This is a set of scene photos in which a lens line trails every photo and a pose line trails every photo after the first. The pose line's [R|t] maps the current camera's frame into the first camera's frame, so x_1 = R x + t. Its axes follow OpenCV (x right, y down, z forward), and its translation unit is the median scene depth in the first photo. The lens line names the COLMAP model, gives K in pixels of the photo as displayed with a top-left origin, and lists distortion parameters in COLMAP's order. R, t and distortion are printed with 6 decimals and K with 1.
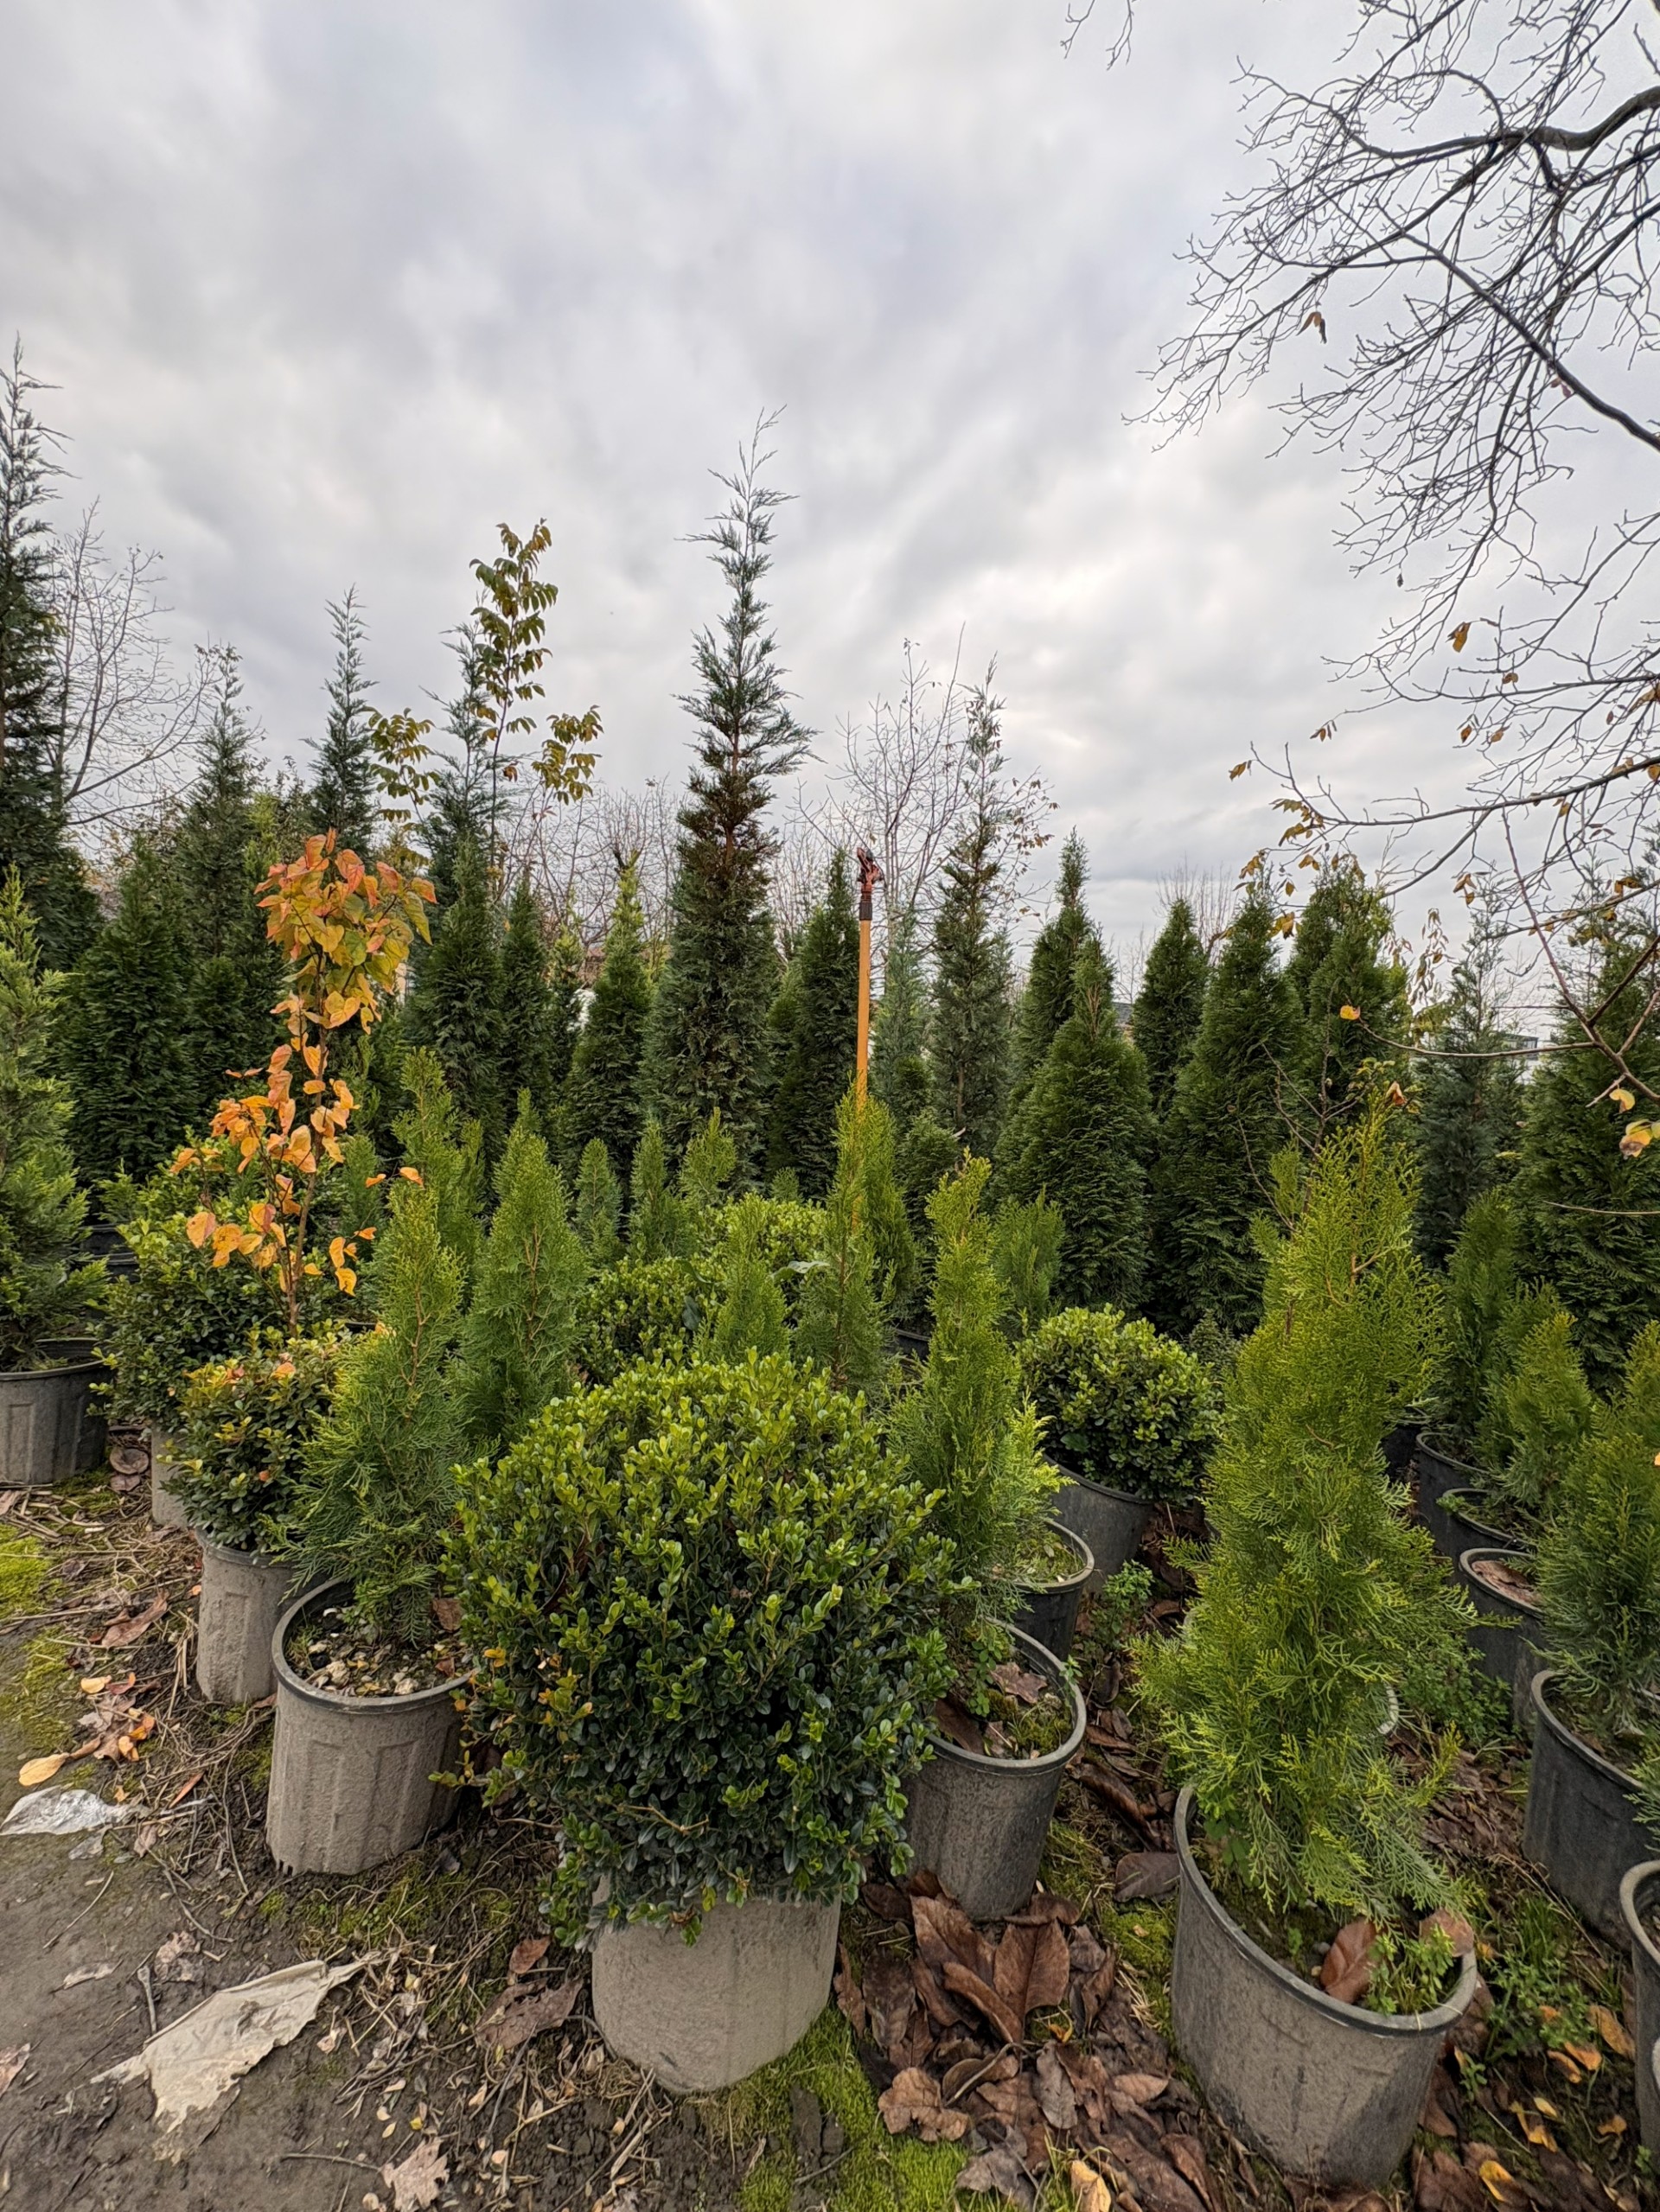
lens RADIAL K [[873.7, 0, 825.7], [0, 873.7, 1115.5], [0, 0, 1]] dist [0.000702, -0.000032]
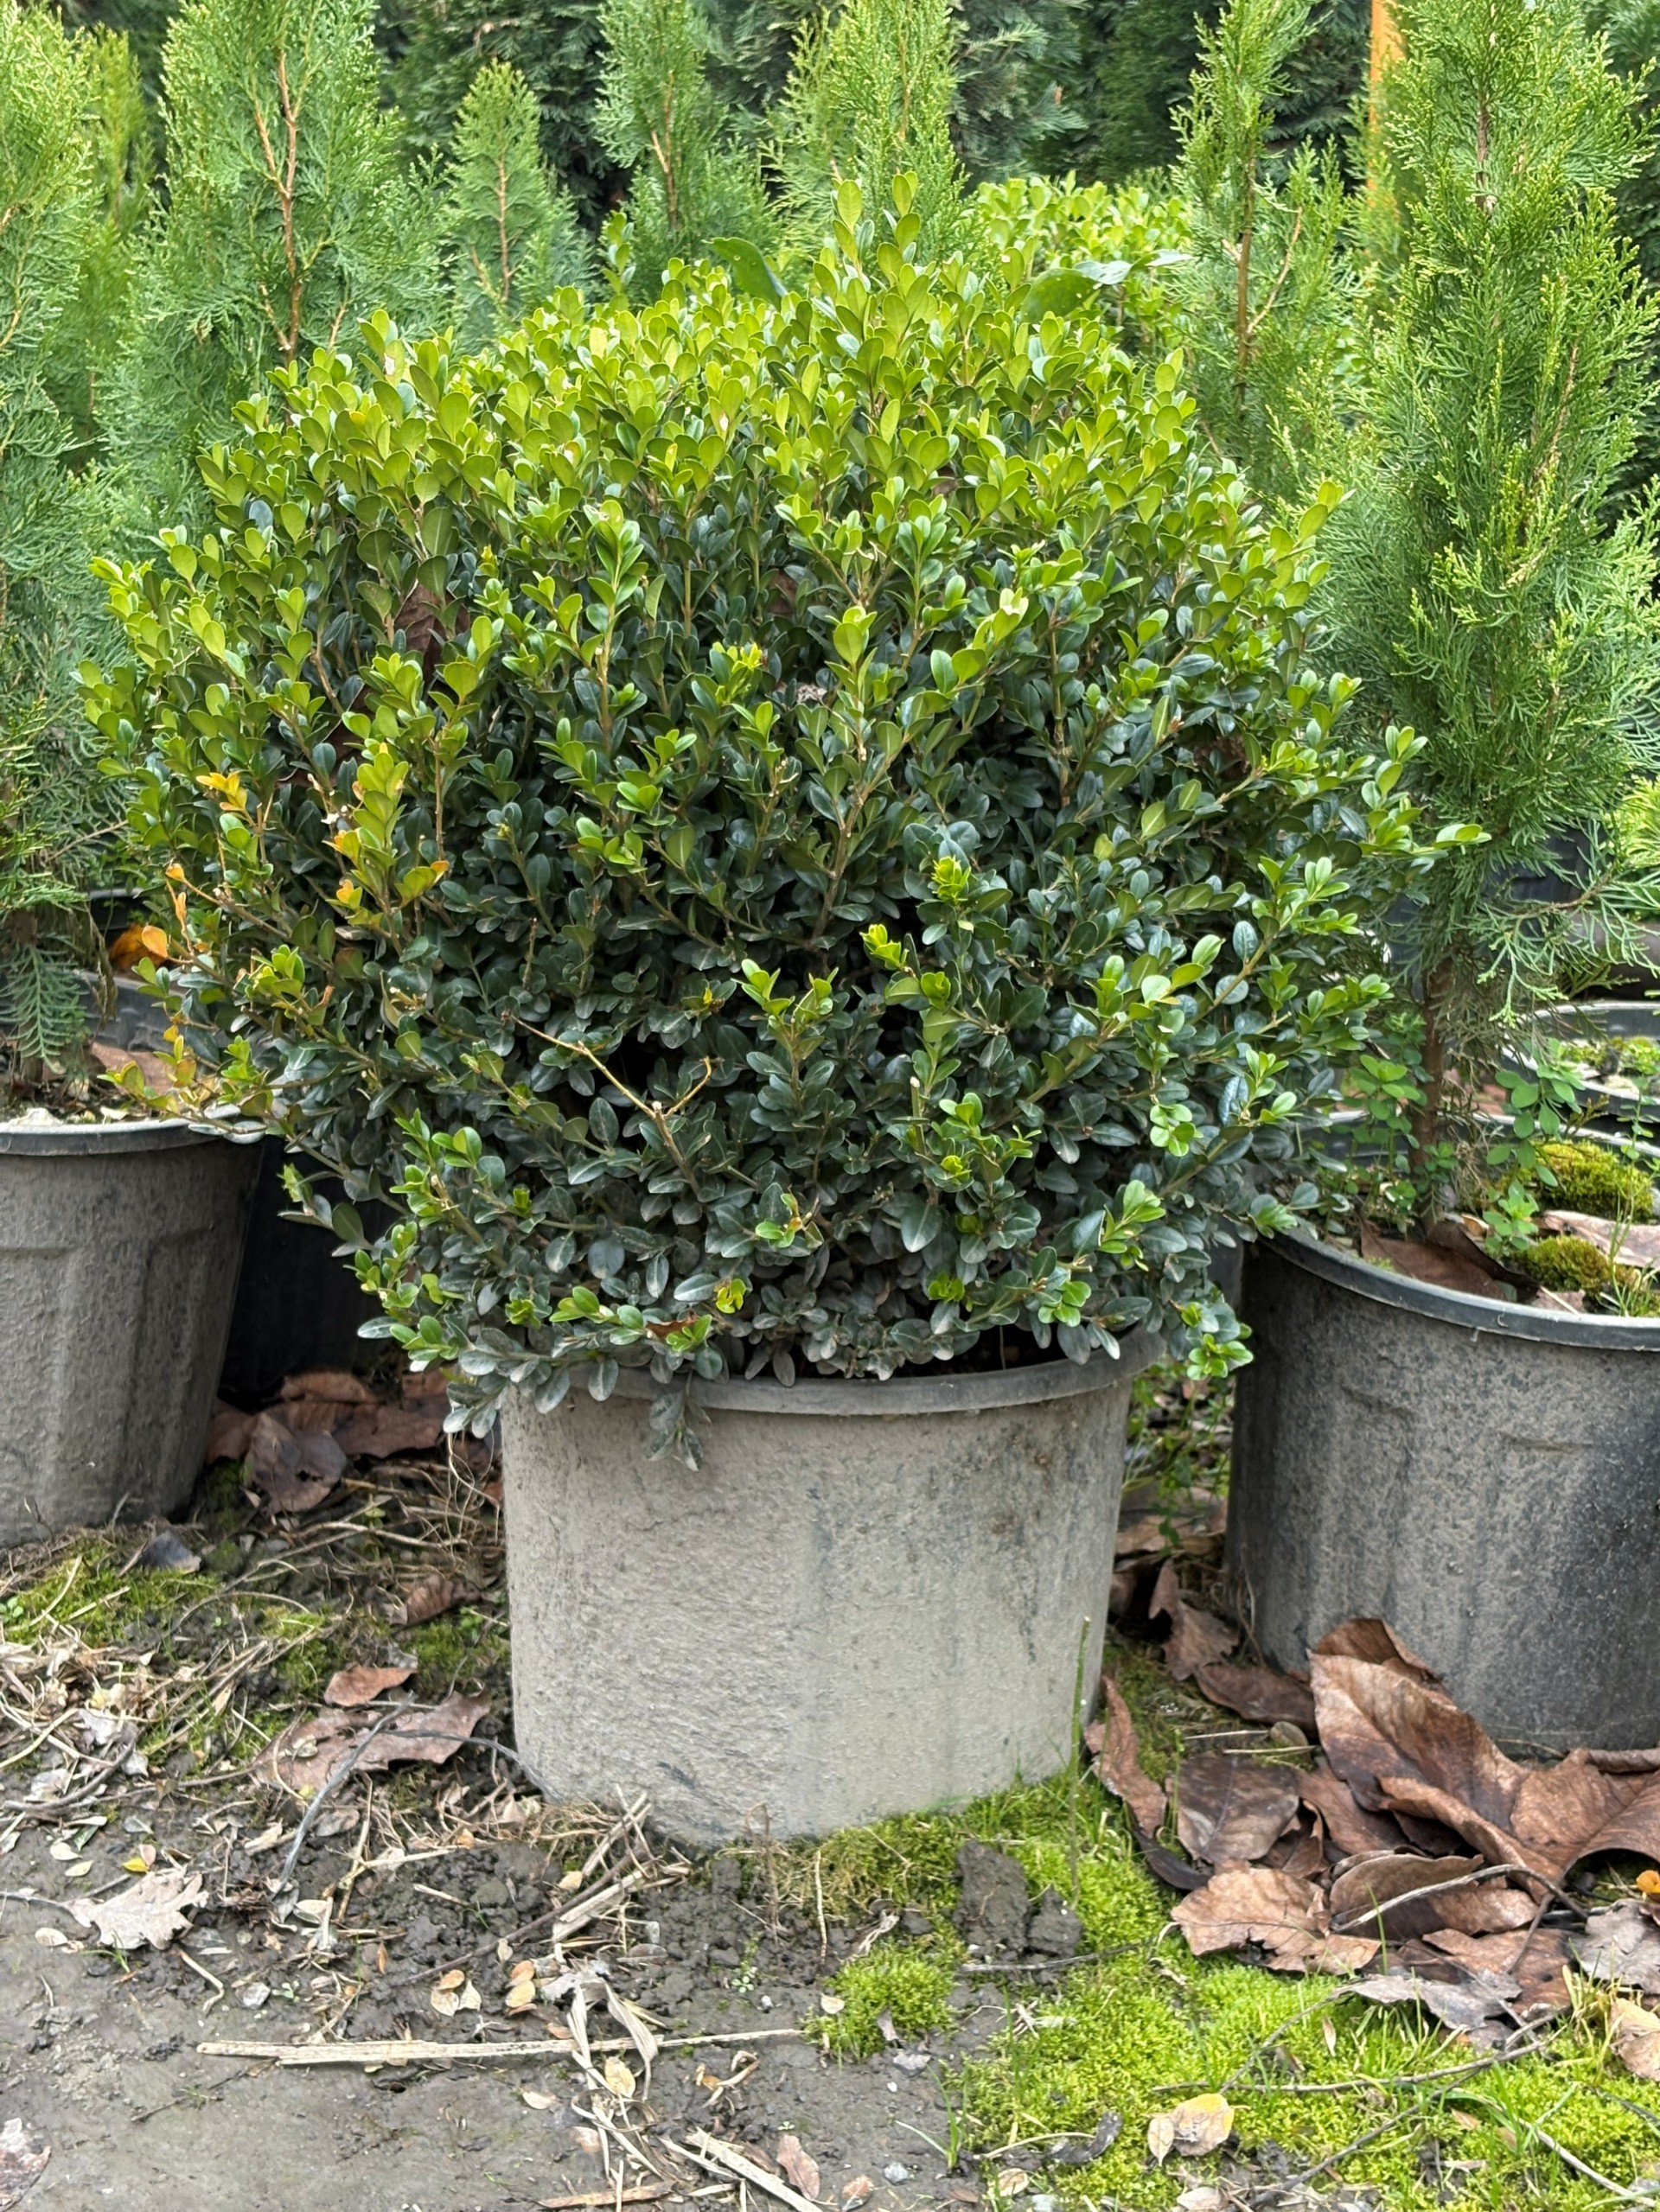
lens RADIAL K [[3332.8, 0, 863.1], [0, 3332.8, 1074.1], [0, 0, 1]] dist [0.089621, 0.000000]
pose [[0.984439, 0.003176, -0.175696, 0.180364], [0.034524, 0.976855, 0.211098, 0.356299], [0.172300, -0.213879, 0.961545, -0.453133]]
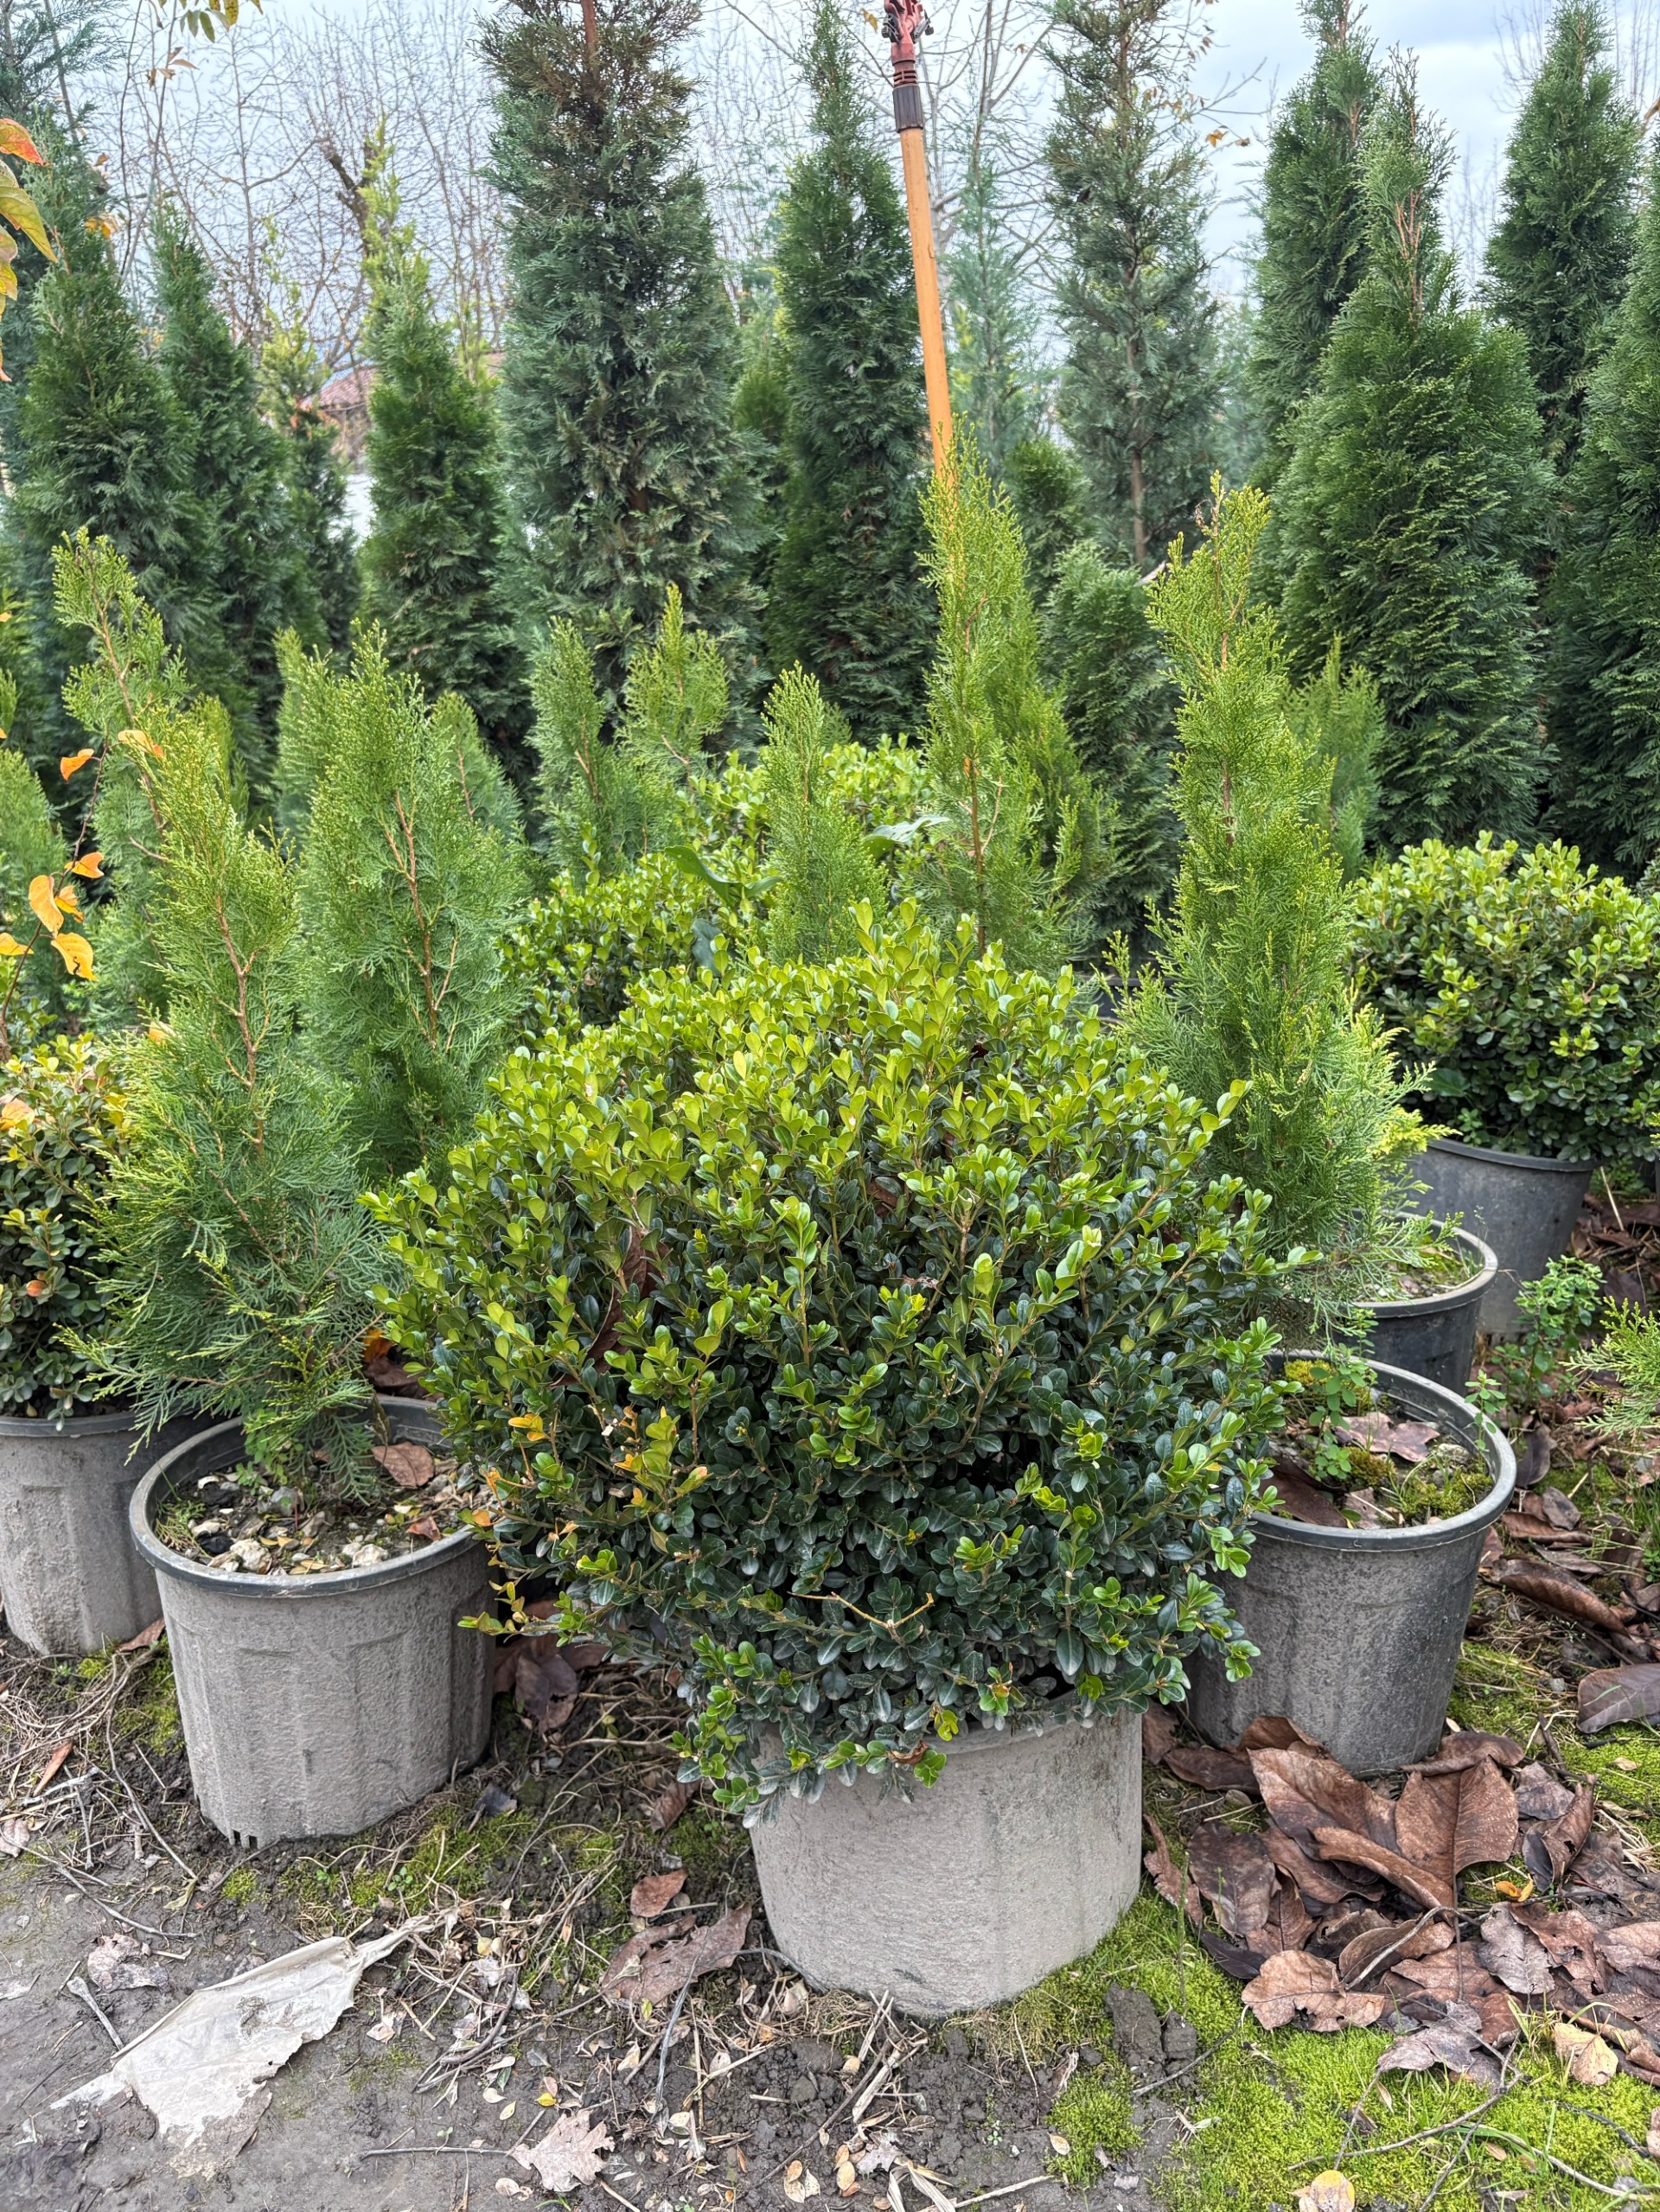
lens RADIAL K [[1670.6, 0, 840.3], [0, 1670.6, 1106.9], [0, 0, 1]] dist [0.034536, -0.037052]
pose [[0.988353, -0.145062, -0.045992, -0.072731], [0.151964, 0.956840, 0.247717, 0.139438], [0.008073, -0.251821, 0.967740, -0.031868]]
